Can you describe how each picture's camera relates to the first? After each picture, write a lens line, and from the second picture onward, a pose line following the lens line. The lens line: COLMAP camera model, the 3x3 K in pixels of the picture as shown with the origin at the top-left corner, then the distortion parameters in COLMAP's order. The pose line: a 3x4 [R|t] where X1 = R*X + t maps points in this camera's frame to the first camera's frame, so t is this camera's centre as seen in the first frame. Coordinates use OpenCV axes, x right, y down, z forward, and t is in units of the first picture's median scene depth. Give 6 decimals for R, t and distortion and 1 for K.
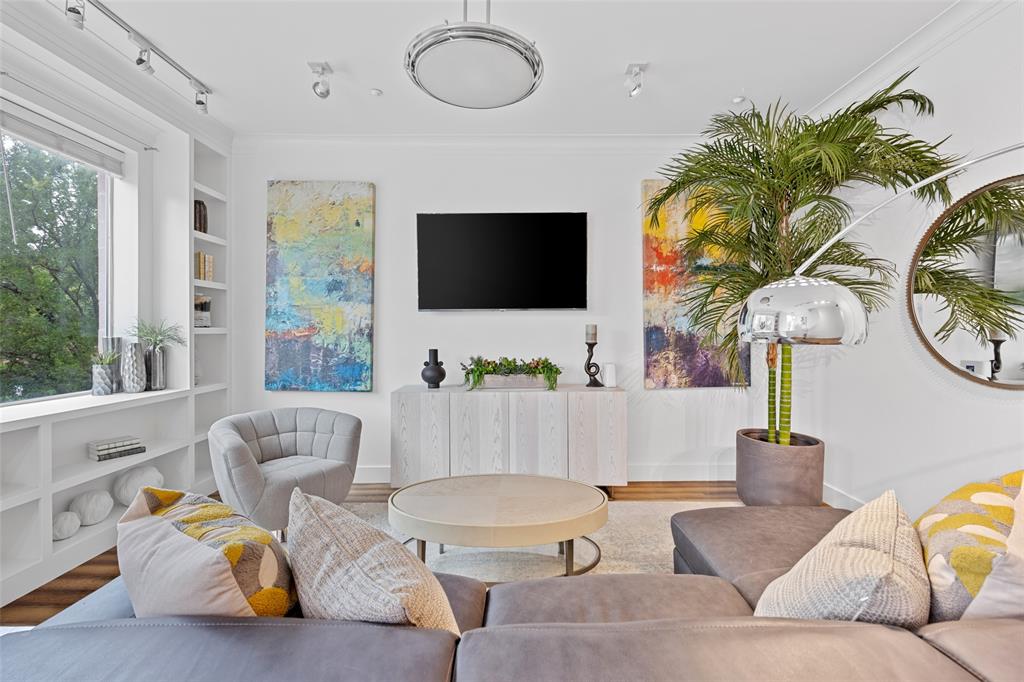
lens RADIAL K [[432.3, 0, 514.6], [0, 432.3, 330.2], [0, 0, 1]] dist [0.008329, -0.002048]
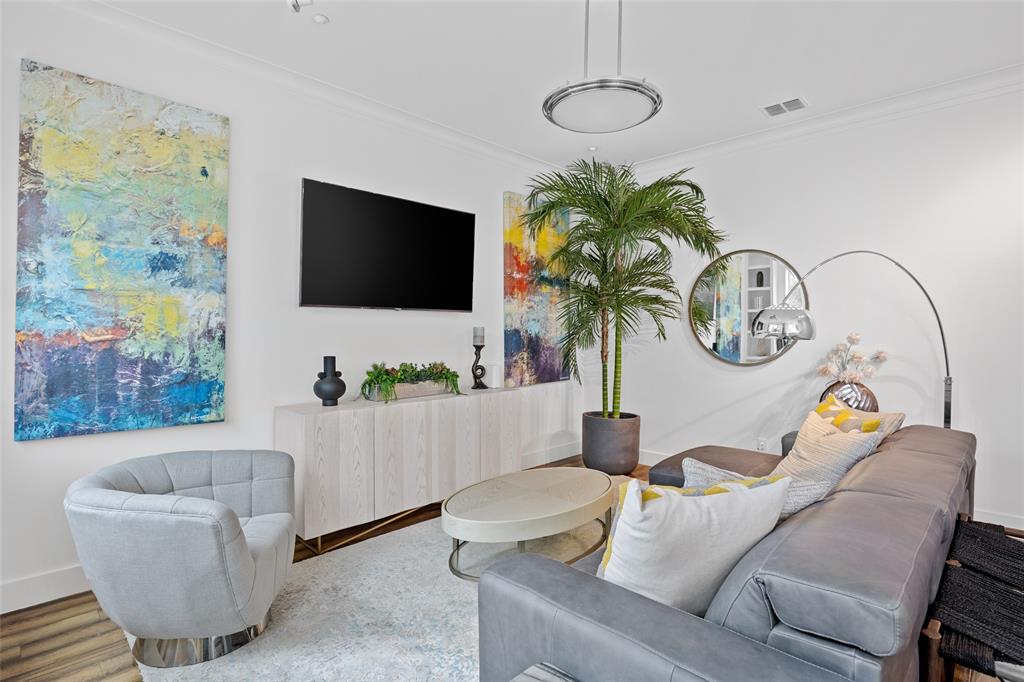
lens RADIAL K [[525.1, 0, 506.2], [0, 525.1, 335.8], [0, 0, 1]] dist [-0.000402, -0.001593]
pose [[0.701164, -0.001019, 0.712999, -0.636460], [-0.002203, 0.999991, 0.003596, 0.002390], [-0.712997, -0.004092, 0.701156, 0.100239]]
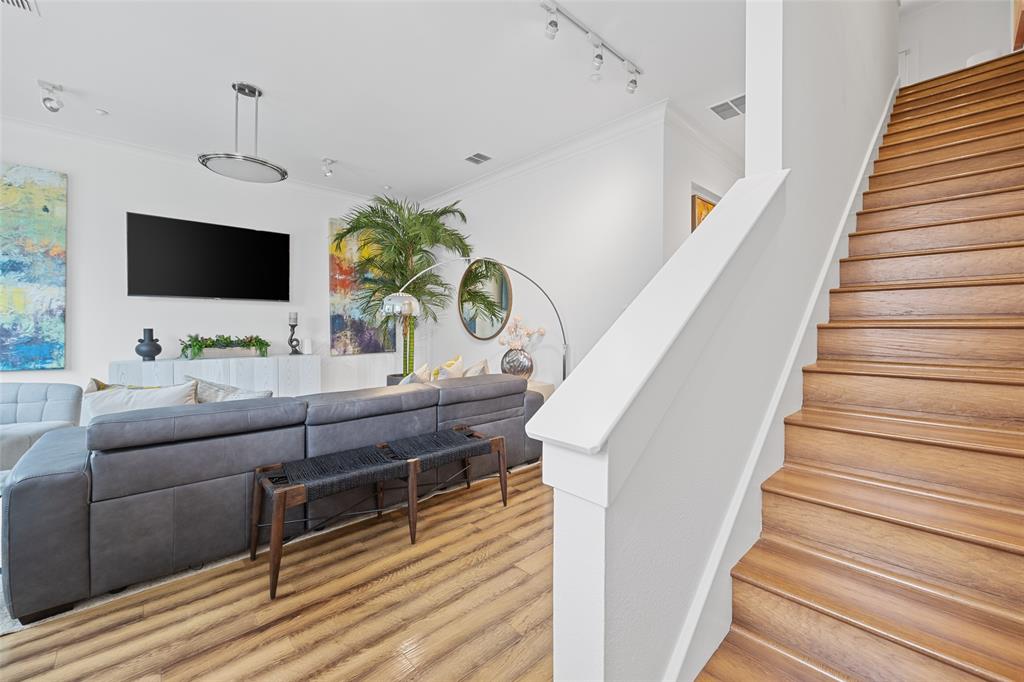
lens RADIAL K [[432.3, 0, 525.3], [0, 432.3, 333.6], [0, 0, 1]] dist [0.008329, -0.002048]
pose [[0.728028, -0.003634, 0.685537, -0.249837], [-0.003257, 0.999956, 0.008760, 0.043354], [-0.685539, -0.008611, 0.727985, -0.587776]]
